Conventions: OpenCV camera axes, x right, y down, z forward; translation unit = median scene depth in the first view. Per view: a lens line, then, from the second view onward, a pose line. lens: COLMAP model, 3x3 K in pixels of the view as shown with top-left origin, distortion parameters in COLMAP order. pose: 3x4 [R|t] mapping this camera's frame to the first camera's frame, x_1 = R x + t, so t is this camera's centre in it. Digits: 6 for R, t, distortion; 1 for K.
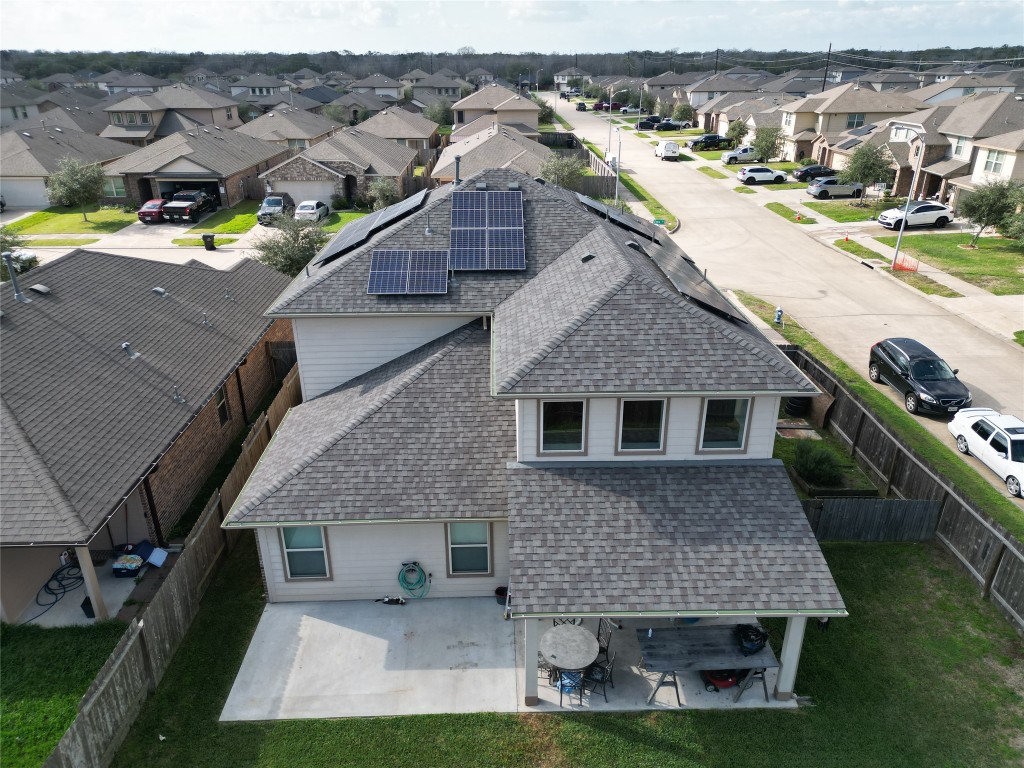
lens RADIAL K [[716.1, 0, 512.0], [0, 716.1, 384.0], [0, 0, 1]] dist [0.069400, -0.059345]
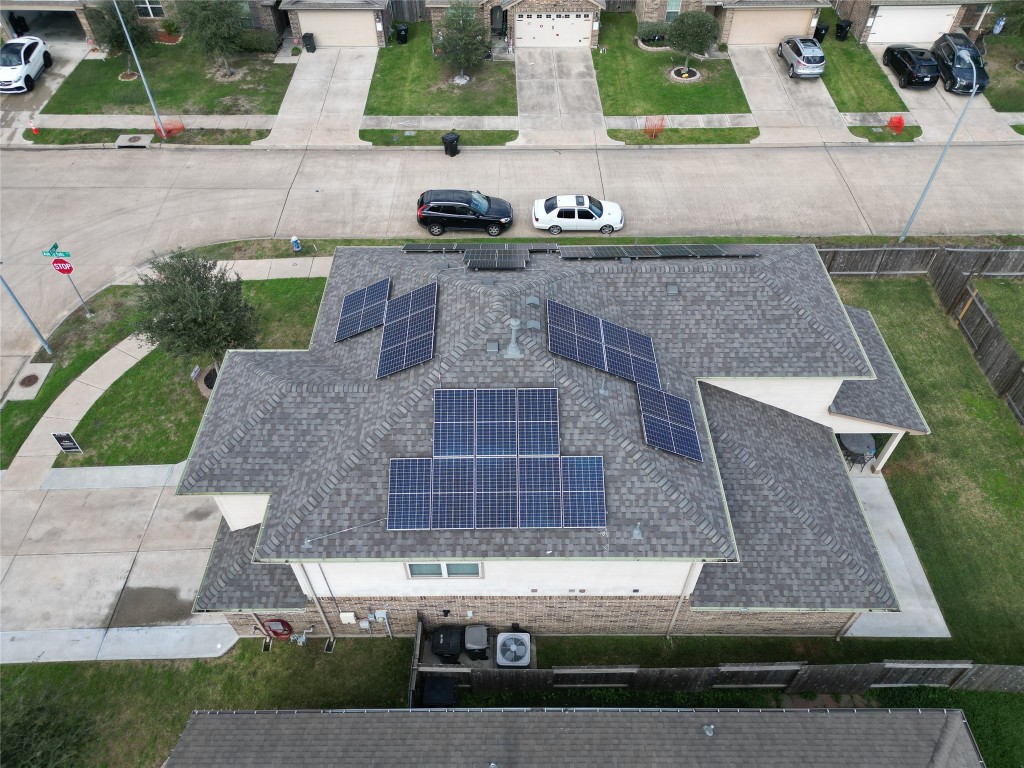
lens RADIAL K [[716.1, 0, 512.0], [0, 716.1, 384.0], [0, 0, 1]] dist [0.069400, -0.059345]
pose [[0.026787, -0.739256, 0.672891, -0.939311], [0.412307, 0.621380, 0.666251, -1.137934], [-0.910651, 0.259591, 0.321446, 1.058144]]
